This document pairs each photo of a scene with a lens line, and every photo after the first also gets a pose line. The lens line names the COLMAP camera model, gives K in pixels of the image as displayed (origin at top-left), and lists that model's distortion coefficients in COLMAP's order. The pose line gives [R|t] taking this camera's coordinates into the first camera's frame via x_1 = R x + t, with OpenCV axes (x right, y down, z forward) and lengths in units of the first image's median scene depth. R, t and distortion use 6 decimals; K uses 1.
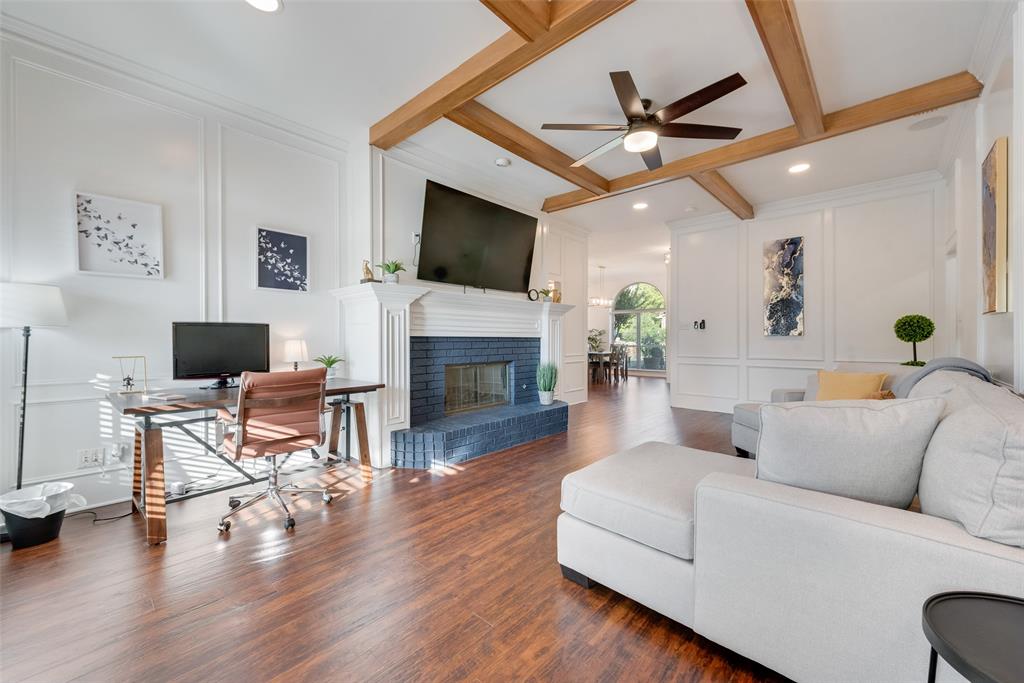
lens RADIAL K [[404.7, 0, 516.0], [0, 404.7, 338.5], [0, 0, 1]] dist [0.001184, -0.000021]
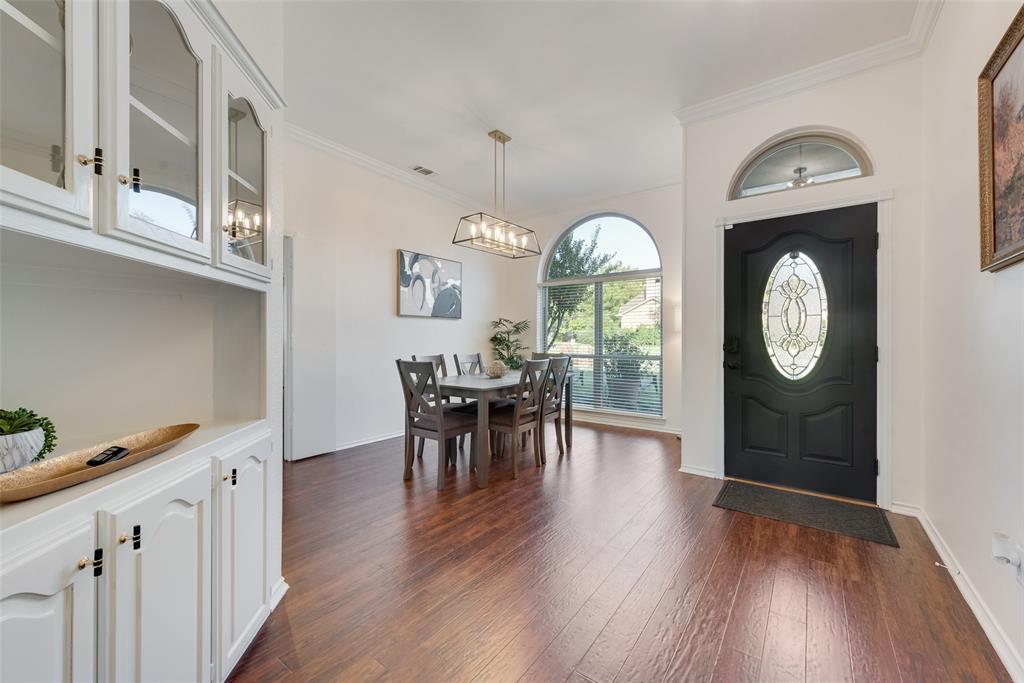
lens RADIAL K [[404.7, 0, 516.0], [0, 404.7, 338.5], [0, 0, 1]] dist [0.001184, -0.000021]
pose [[0.994777, 0.000982, 0.102068, 0.159431], [-0.000561, 0.999991, -0.004148, 0.001153], [-0.102071, 0.004069, 0.994769, 0.540278]]
